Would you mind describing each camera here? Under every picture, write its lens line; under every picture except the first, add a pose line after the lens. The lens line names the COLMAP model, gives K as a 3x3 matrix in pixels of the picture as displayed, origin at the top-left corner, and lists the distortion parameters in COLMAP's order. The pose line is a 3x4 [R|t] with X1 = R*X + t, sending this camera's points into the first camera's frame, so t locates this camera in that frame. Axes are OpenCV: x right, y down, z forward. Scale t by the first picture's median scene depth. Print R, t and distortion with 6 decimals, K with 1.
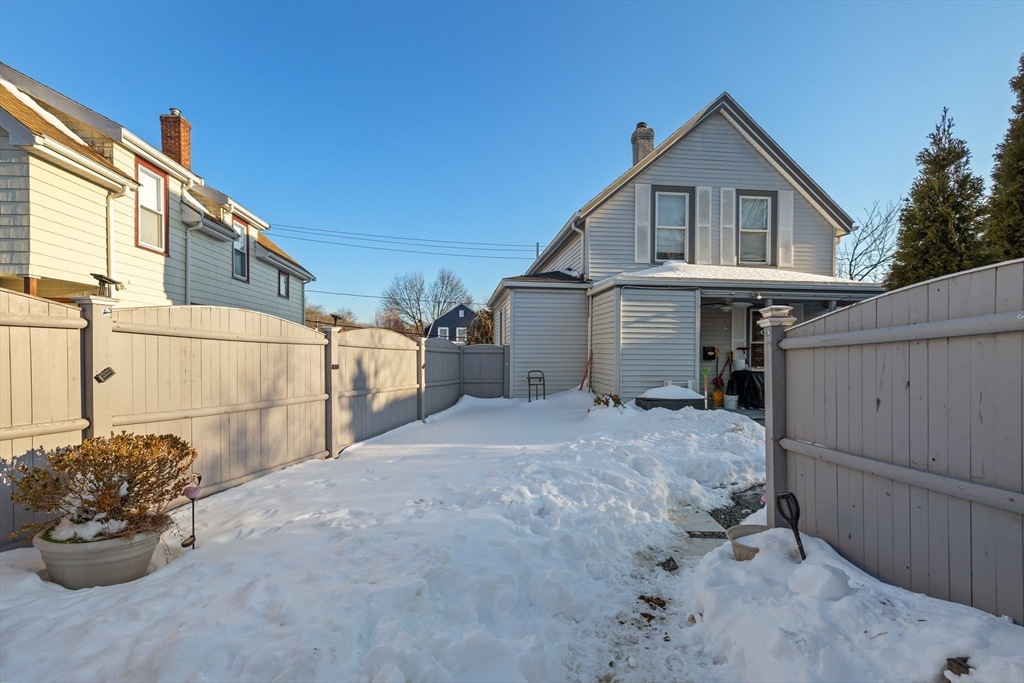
lens RADIAL K [[430.9, 0, 513.7], [0, 430.9, 360.0], [0, 0, 1]] dist [-0.001364, -0.000091]
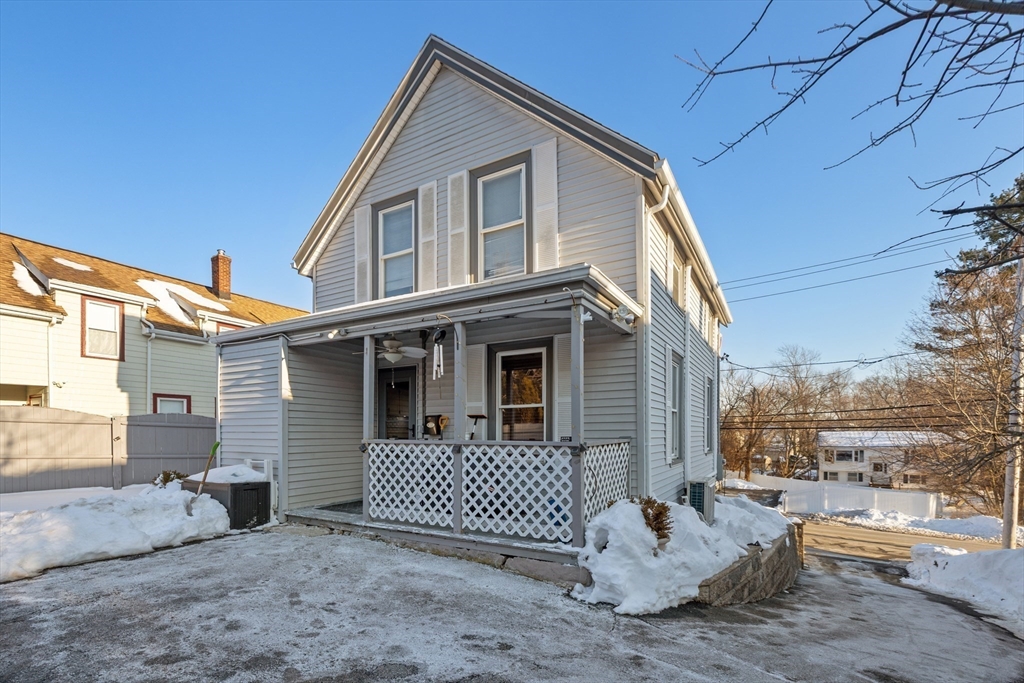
lens RADIAL K [[458.1, 0, 510.0], [0, 458.1, 436.9], [0, 0, 1]] dist [-0.002414, -0.000627]
pose [[0.808206, 0.000088, -0.588900, 0.980969], [-0.009386, 0.999875, -0.012732, 0.010854], [0.588825, 0.015818, 0.808106, 0.492491]]
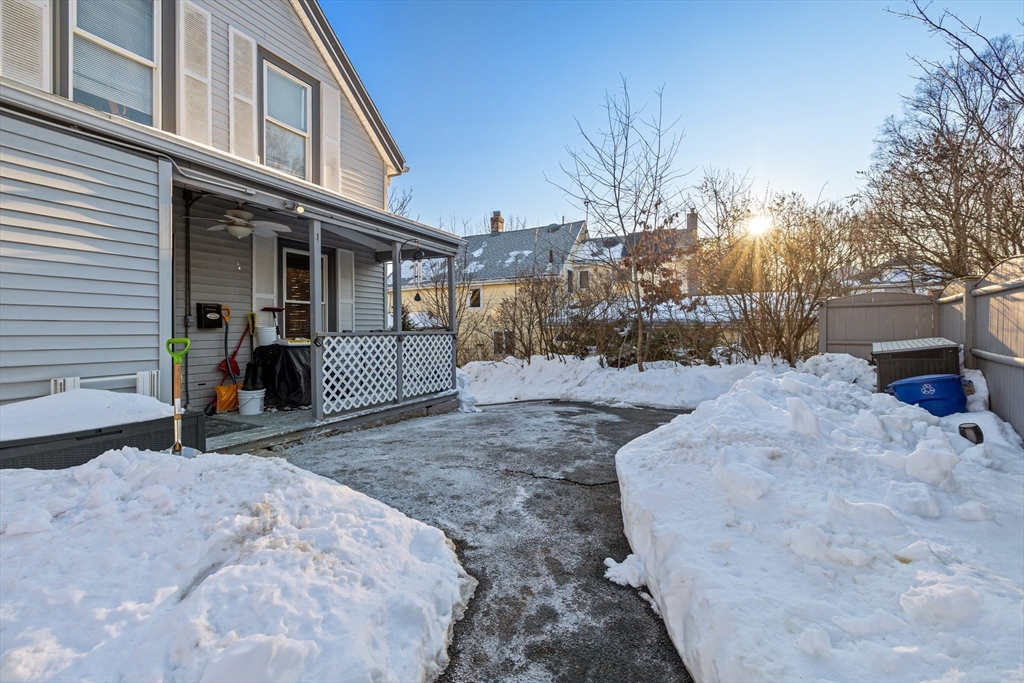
lens RADIAL K [[430.9, 0, 505.9], [0, 430.9, 327.5], [0, 0, 1]] dist [-0.001364, -0.000091]
pose [[0.553553, -0.000097, 0.832814, 0.210065], [0.020354, 0.999703, -0.013412, 0.013920], [-0.832565, 0.024376, 0.553390, 0.392540]]
